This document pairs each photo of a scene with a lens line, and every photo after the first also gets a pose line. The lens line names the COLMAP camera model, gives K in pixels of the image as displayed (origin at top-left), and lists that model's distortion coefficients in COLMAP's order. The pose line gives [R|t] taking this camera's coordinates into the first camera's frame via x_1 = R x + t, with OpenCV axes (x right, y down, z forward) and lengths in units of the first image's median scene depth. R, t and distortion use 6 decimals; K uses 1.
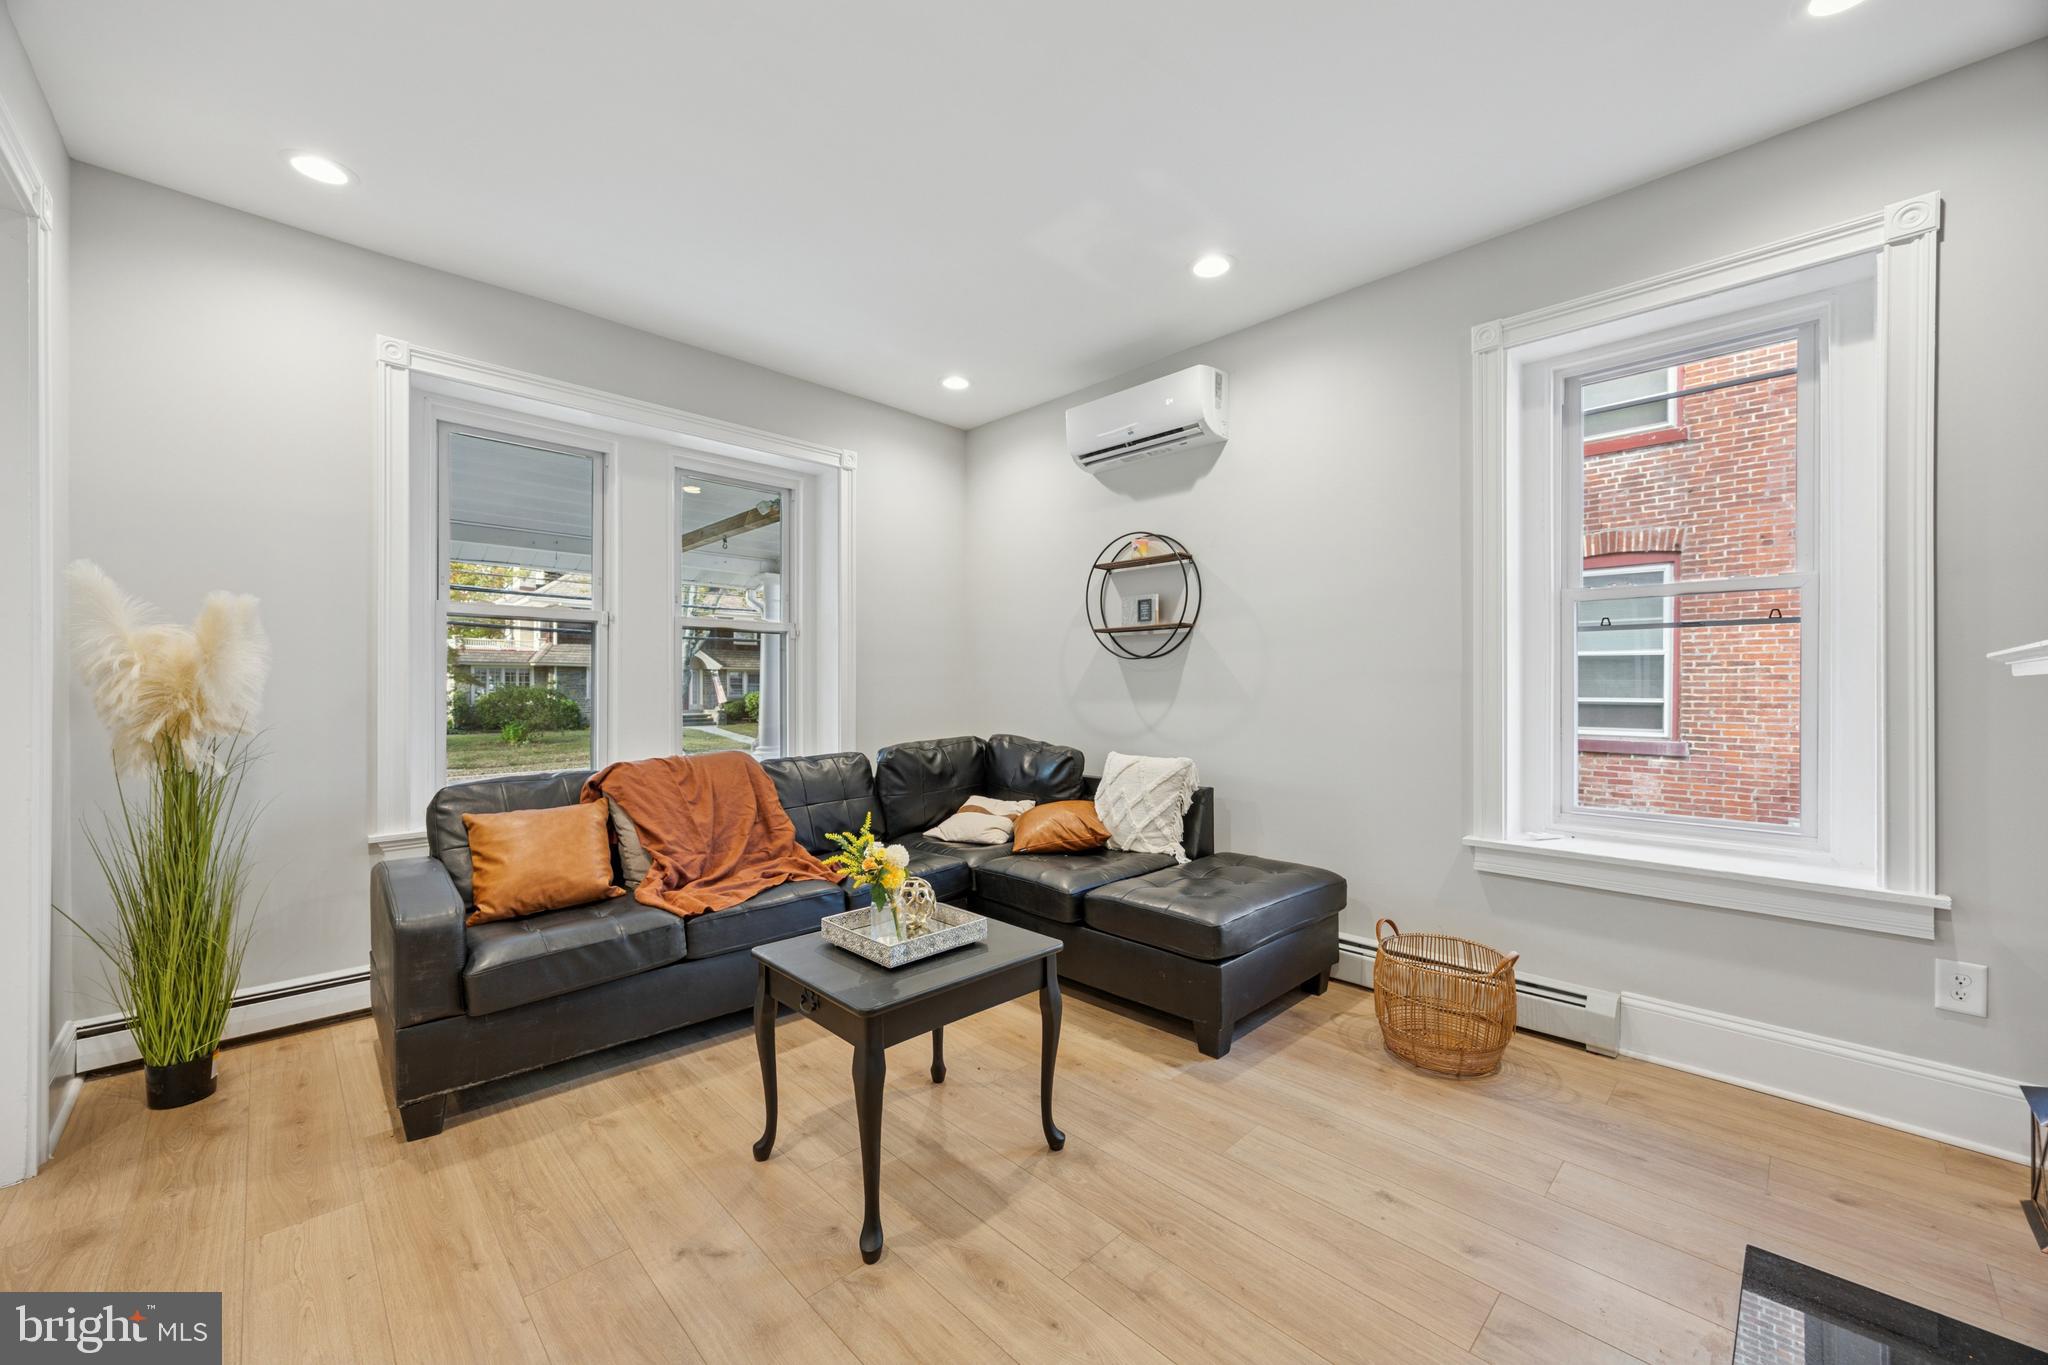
lens RADIAL K [[783.7, 0, 1021.6], [0, 783.7, 685.2], [0, 0, 1]] dist [-0.003029, -0.000347]
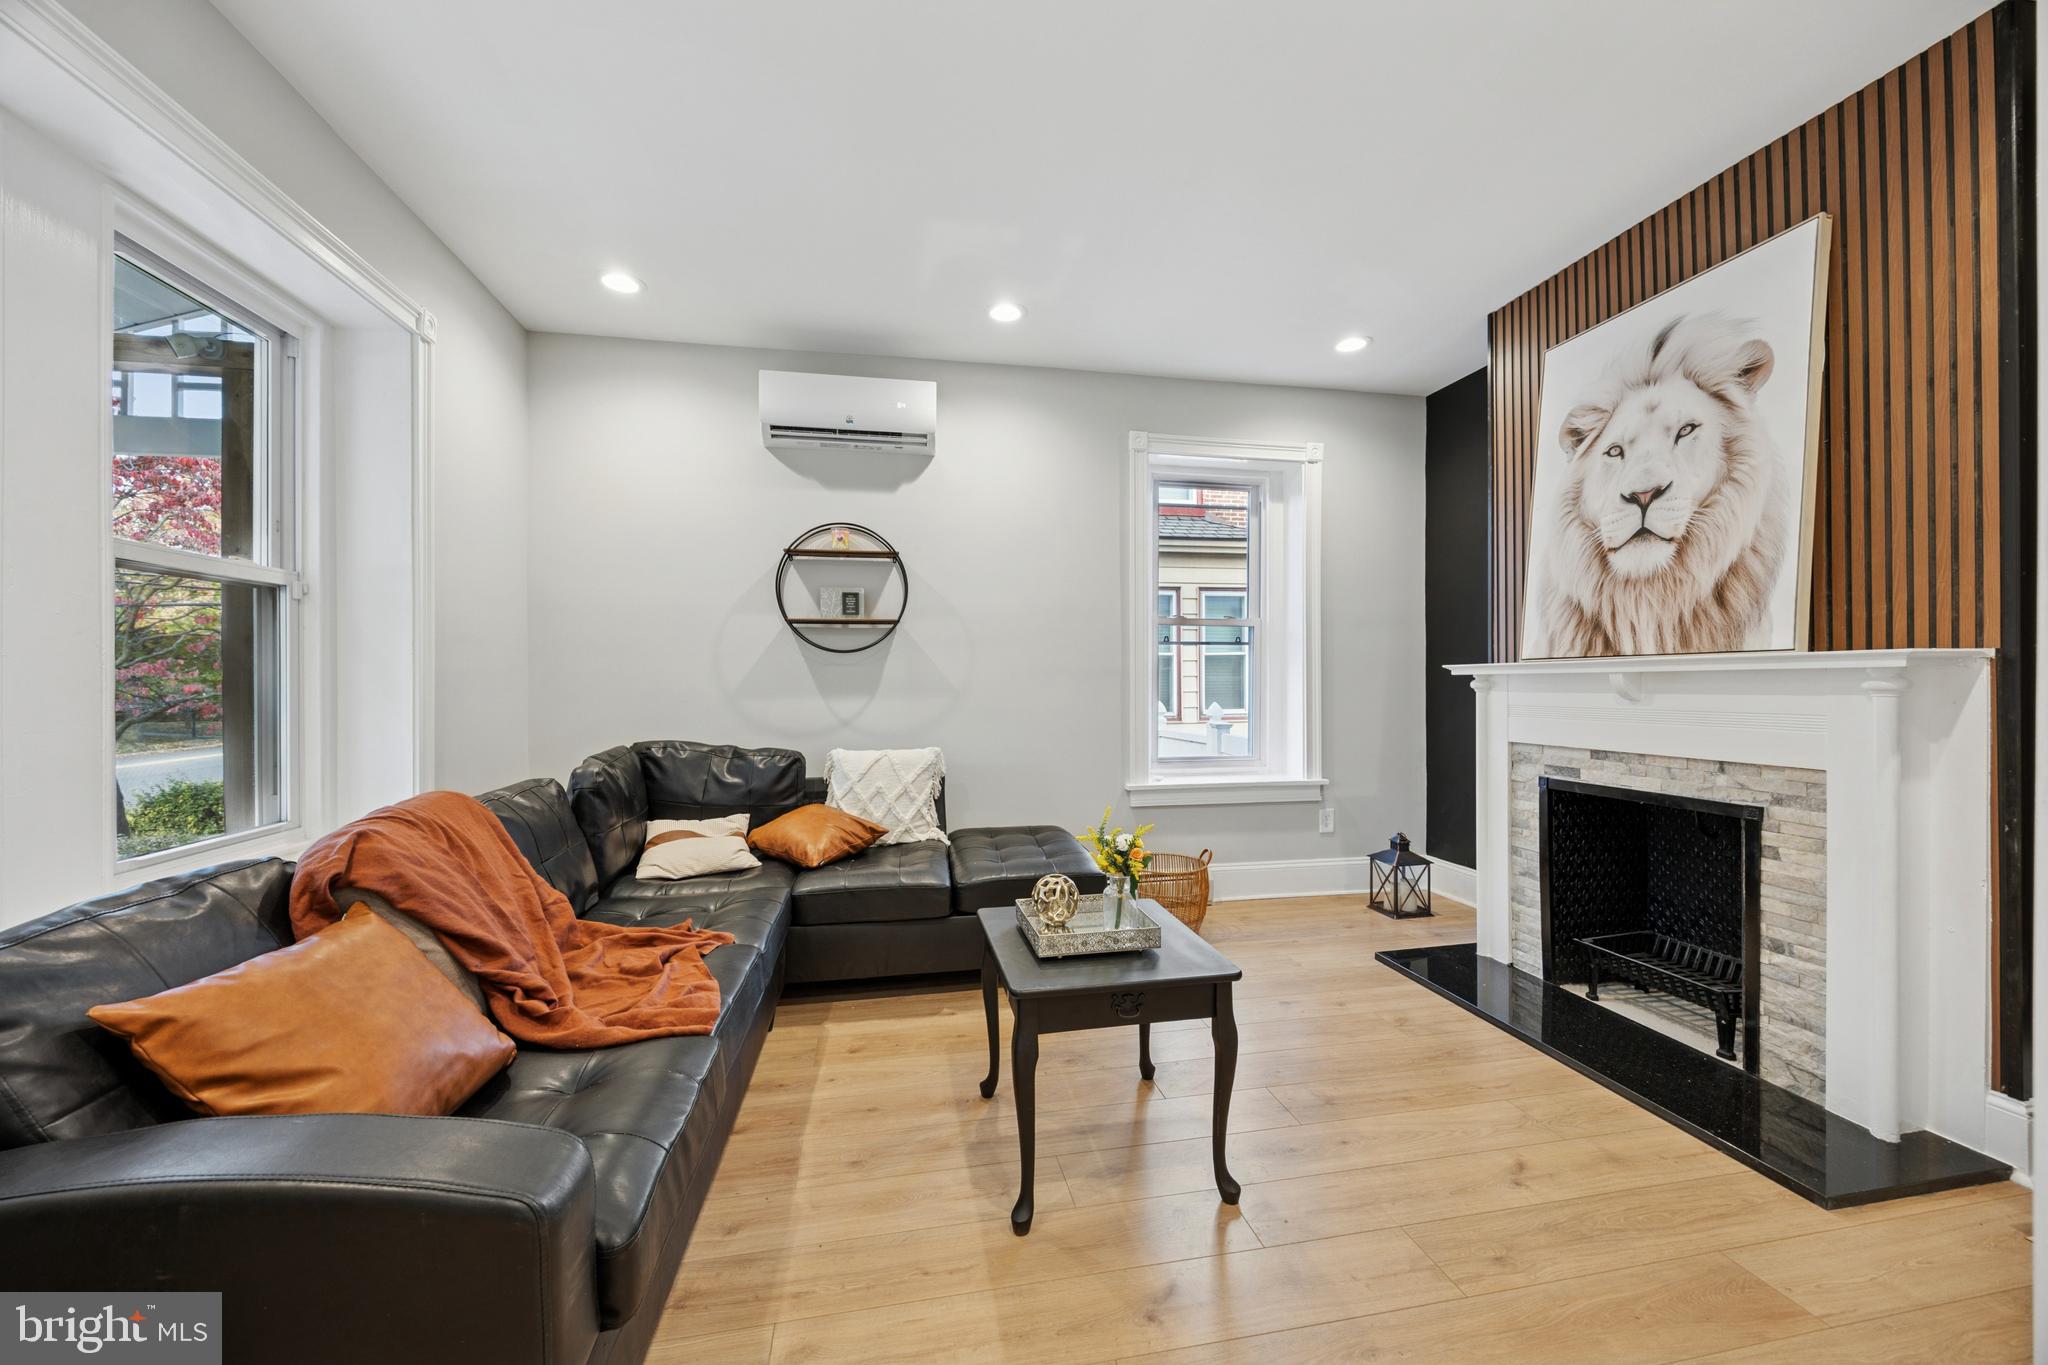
lens RADIAL K [[783.7, 0, 1026.8], [0, 783.7, 679.2], [0, 0, 1]] dist [-0.003029, -0.000347]
pose [[0.543635, 0.000057, 0.839322, -0.562473], [0.001488, 0.999998, -0.001032, 0.001041], [-0.839320, 0.001810, 0.543634, 0.284642]]
